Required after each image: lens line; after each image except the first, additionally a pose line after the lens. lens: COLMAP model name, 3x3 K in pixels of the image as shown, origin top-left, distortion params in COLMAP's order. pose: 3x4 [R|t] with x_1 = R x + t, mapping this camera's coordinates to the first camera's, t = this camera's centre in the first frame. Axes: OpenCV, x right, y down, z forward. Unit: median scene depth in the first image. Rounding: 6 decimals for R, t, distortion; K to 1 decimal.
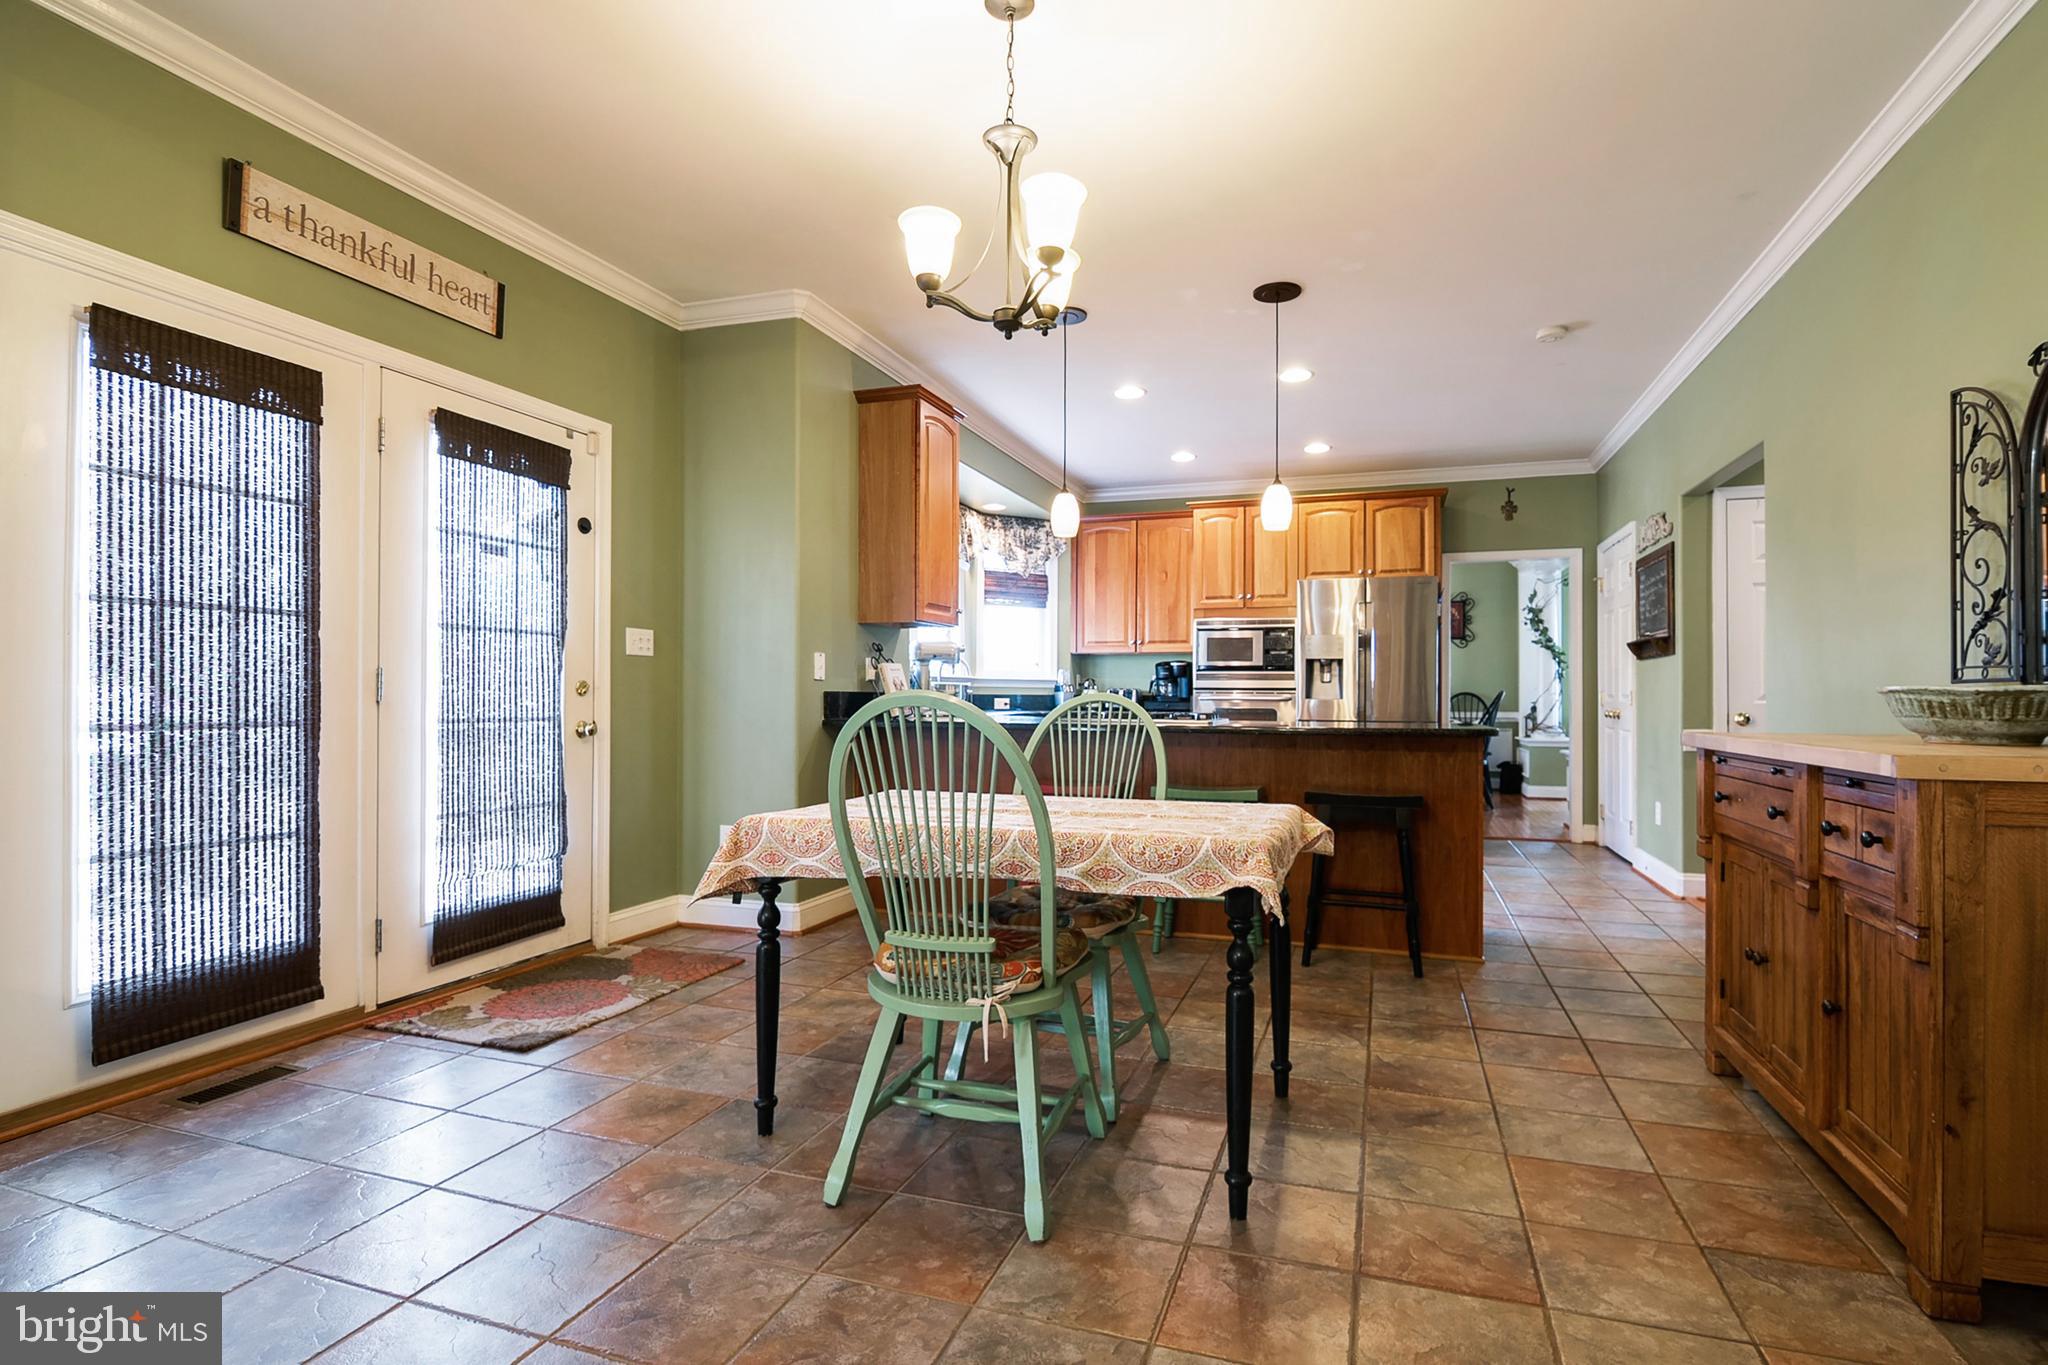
lens RADIAL K [[986.8, 0, 1022.6], [0, 986.8, 697.5], [0, 0, 1]] dist [-0.001000, -0.011008]
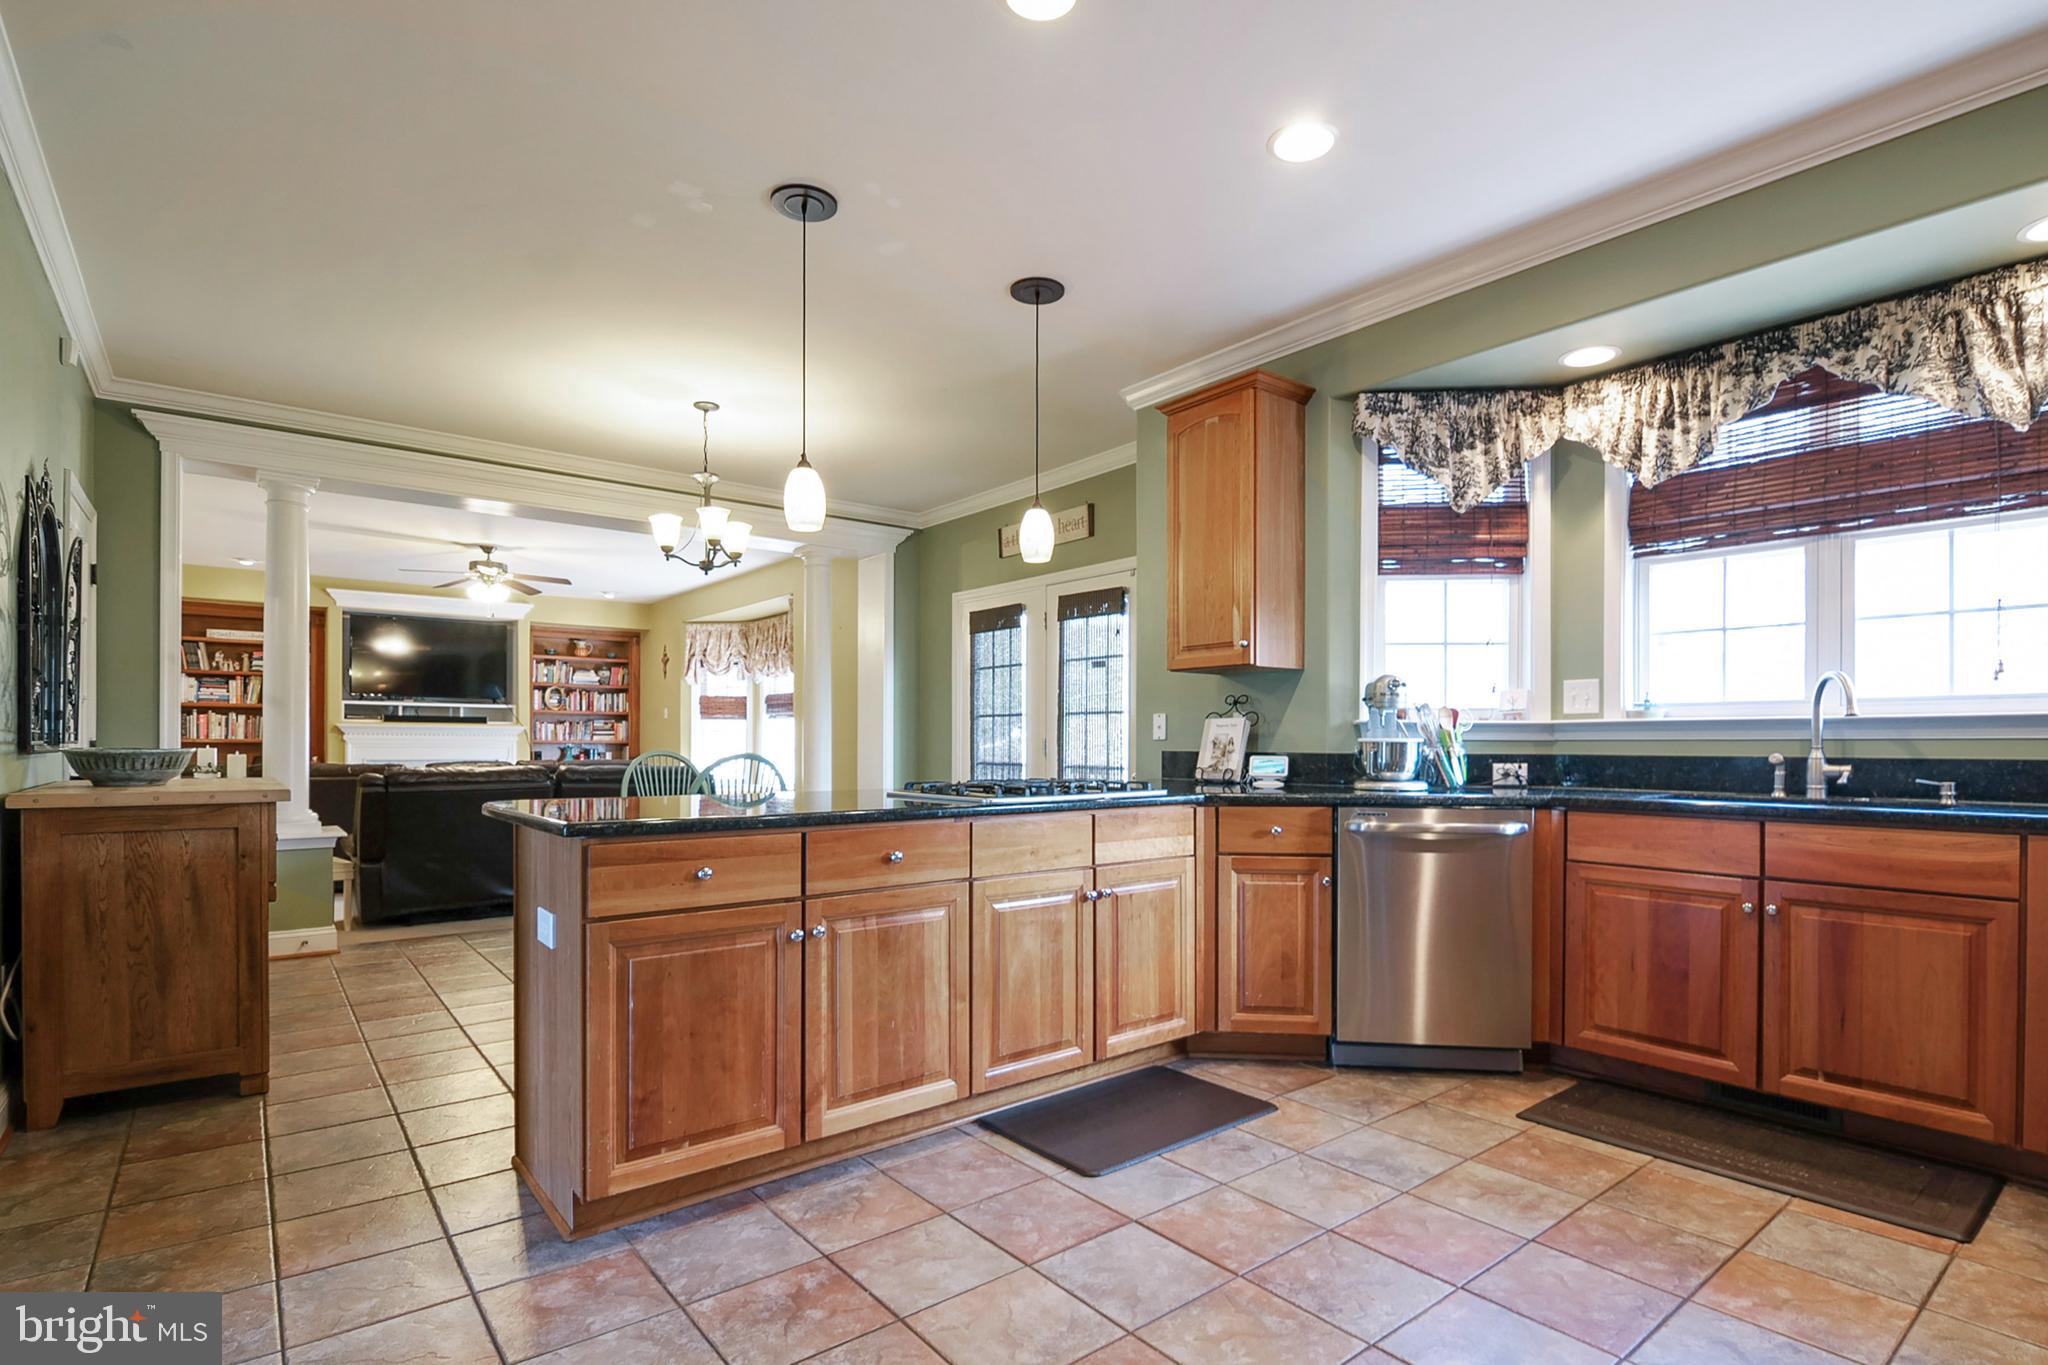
lens RADIAL K [[981.0, 0, 1029.8], [0, 981.0, 747.0], [0, 0, 1]] dist [-0.000296, -0.000031]
pose [[-0.530641, -0.007658, -0.847562, 0.916158], [-0.016666, 0.999860, 0.001400, -0.012422], [0.847433, 0.014869, -0.530694, 1.791964]]
